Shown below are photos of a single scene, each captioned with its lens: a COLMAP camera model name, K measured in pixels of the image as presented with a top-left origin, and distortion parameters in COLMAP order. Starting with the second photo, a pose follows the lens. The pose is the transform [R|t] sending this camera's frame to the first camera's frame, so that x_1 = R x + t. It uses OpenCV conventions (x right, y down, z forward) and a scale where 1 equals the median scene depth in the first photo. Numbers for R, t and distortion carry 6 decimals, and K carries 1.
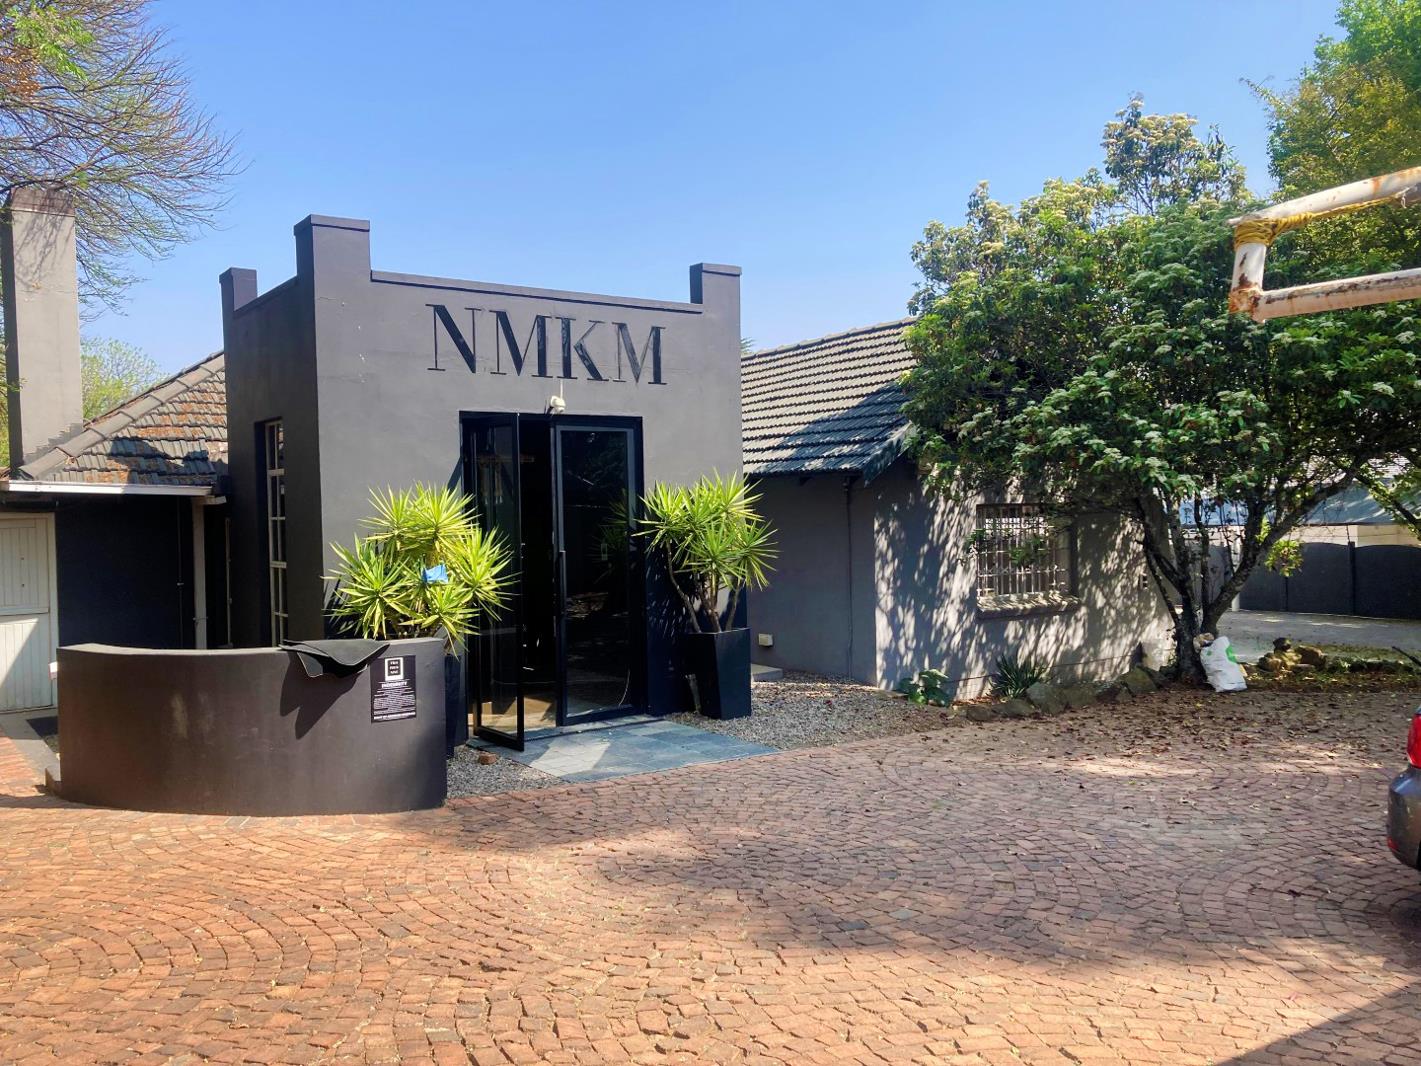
lens RADIAL K [[1198.4, 0, 707.4], [0, 1198.4, 530.1], [0, 0, 1]] dist [0.015749, -0.021595]
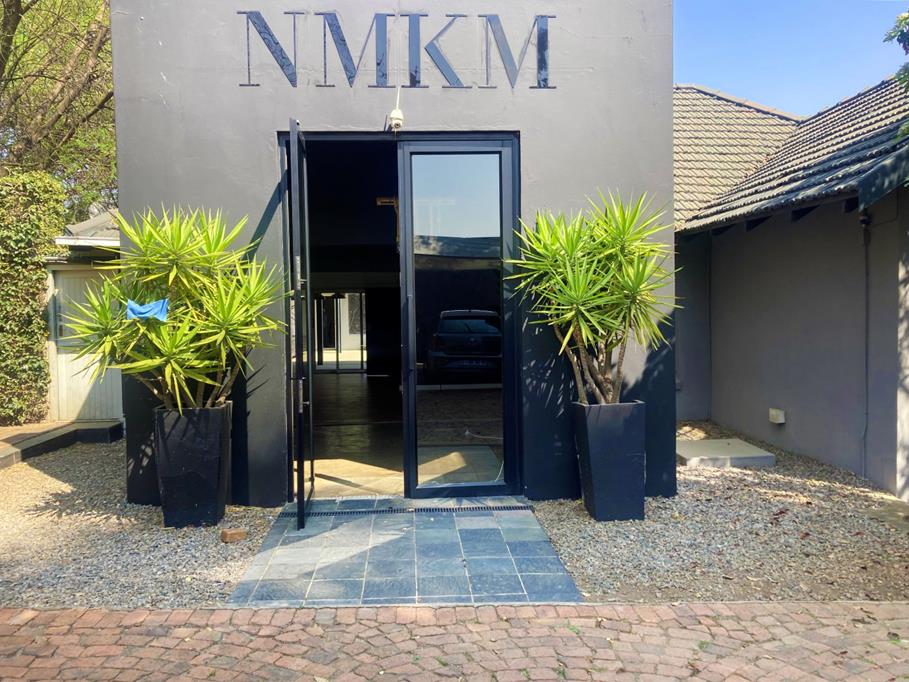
lens RADIAL K [[766.6, 0, 455.1], [0, 766.6, 345.5], [0, 0, 1]] dist [0.015749, -0.021595]
pose [[0.836100, 0.041149, -0.547031, 0.197793], [-0.017084, 0.998652, 0.049010, 0.024785], [0.548311, -0.031632, 0.835676, 0.541182]]
